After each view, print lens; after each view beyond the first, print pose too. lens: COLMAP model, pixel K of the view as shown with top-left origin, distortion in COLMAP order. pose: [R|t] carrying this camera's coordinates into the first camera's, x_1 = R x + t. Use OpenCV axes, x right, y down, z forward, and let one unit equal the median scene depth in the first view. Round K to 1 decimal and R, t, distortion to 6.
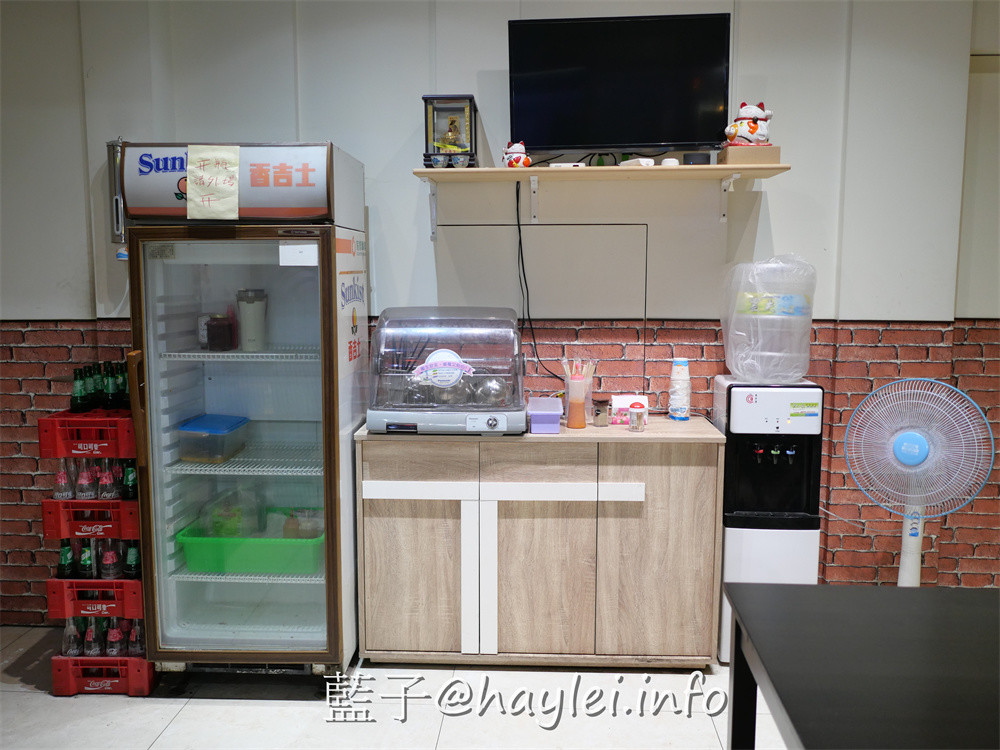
lens RADIAL K [[885.1, 0, 500.0], [0, 885.1, 375.0], [0, 0, 1]] dist [-0.024886, -0.004763]
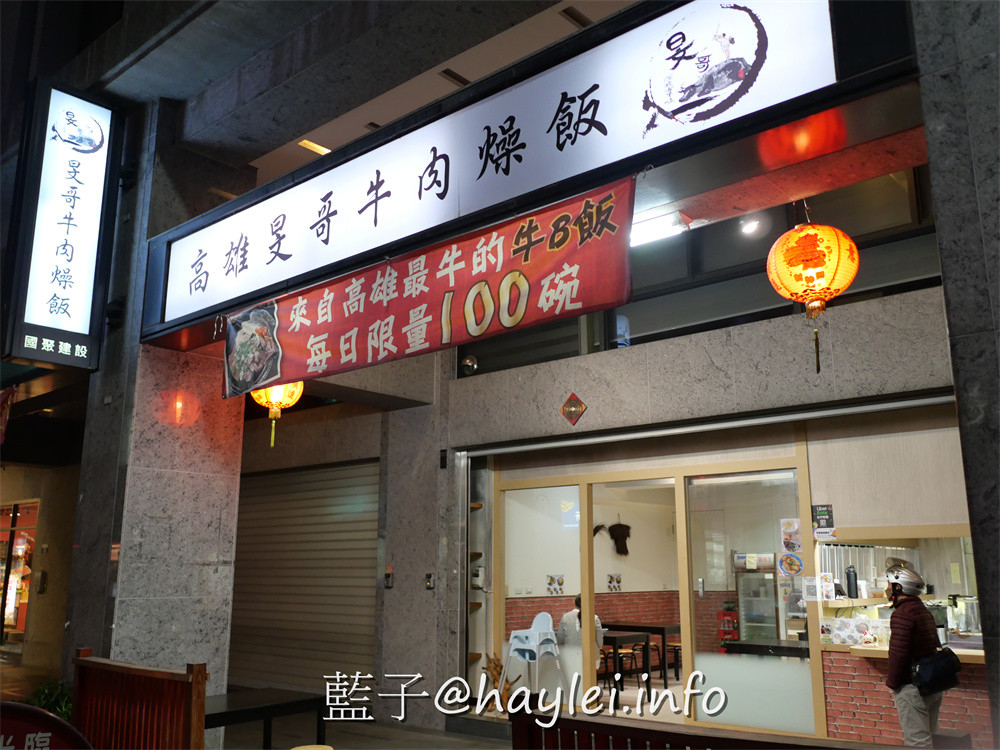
lens RADIAL K [[885.1, 0, 500.0], [0, 885.1, 375.0], [0, 0, 1]] dist [-0.024886, -0.004763]
pose [[0.781208, -0.134259, -0.609663, 1.621404], [-0.076077, 0.948846, -0.306436, 0.386787], [0.619618, 0.285771, 0.731032, -3.547946]]
